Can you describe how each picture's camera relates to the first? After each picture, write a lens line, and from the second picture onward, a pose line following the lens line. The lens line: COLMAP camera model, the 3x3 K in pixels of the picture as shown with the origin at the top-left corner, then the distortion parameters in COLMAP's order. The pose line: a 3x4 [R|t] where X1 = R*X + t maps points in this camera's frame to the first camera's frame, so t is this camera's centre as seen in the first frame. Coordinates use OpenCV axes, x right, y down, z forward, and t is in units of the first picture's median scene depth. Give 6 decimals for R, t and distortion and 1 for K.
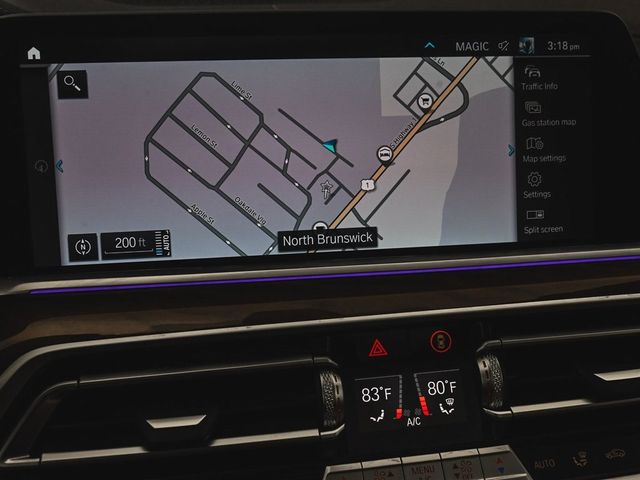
lens RADIAL K [[812.9, 0, 320.0], [0, 812.9, 240.0], [0, 0, 1]] dist [-0.012994, -0.036617]
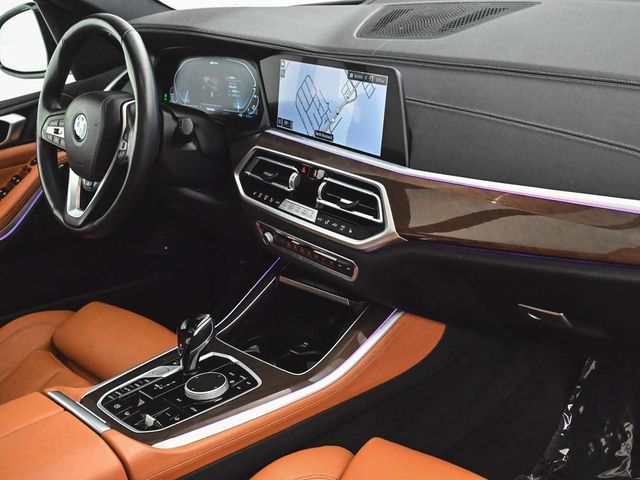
lens RADIAL K [[826.5, 0, 320.0], [0, 826.5, 240.0], [0, 0, 1]] dist [-0.018575, -0.013542]
pose [[0.389791, 0.303501, -0.869454, 2.998222], [-0.143026, 0.952627, 0.268413, -0.486839], [0.909729, 0.019730, 0.414734, -0.291521]]
